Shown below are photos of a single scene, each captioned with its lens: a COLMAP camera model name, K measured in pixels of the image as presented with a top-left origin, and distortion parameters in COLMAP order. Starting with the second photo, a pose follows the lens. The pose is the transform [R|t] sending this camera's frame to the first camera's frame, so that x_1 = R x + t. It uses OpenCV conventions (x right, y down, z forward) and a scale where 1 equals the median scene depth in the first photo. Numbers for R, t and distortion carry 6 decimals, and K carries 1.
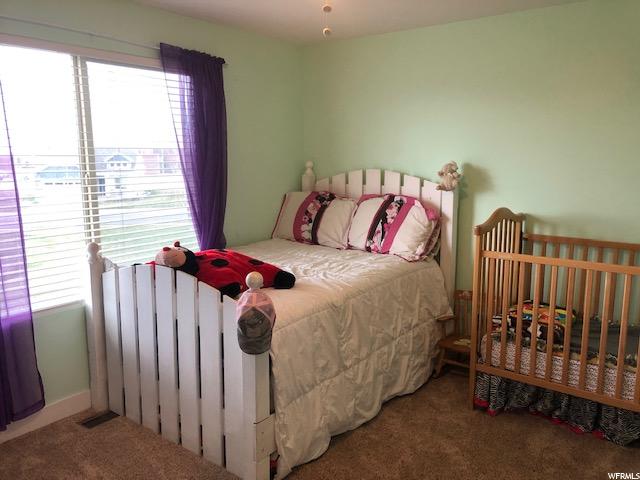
lens RADIAL K [[529.9, 0, 320.0], [0, 529.9, 240.0], [0, 0, 1]] dist [0.083827, -0.109853]
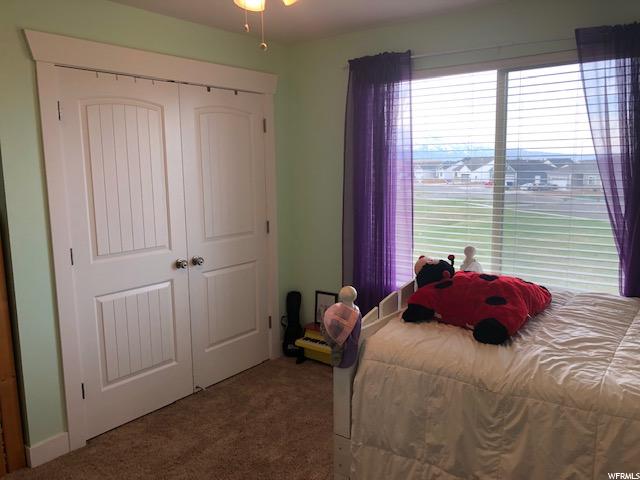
lens RADIAL K [[529.9, 0, 320.0], [0, 529.9, 240.0], [0, 0, 1]] dist [0.083827, -0.109853]
pose [[-0.015811, 0.146783, -0.989042, 0.634742], [-0.143637, 0.978573, 0.147526, -0.122324], [0.989504, 0.144396, 0.005611, 0.698376]]
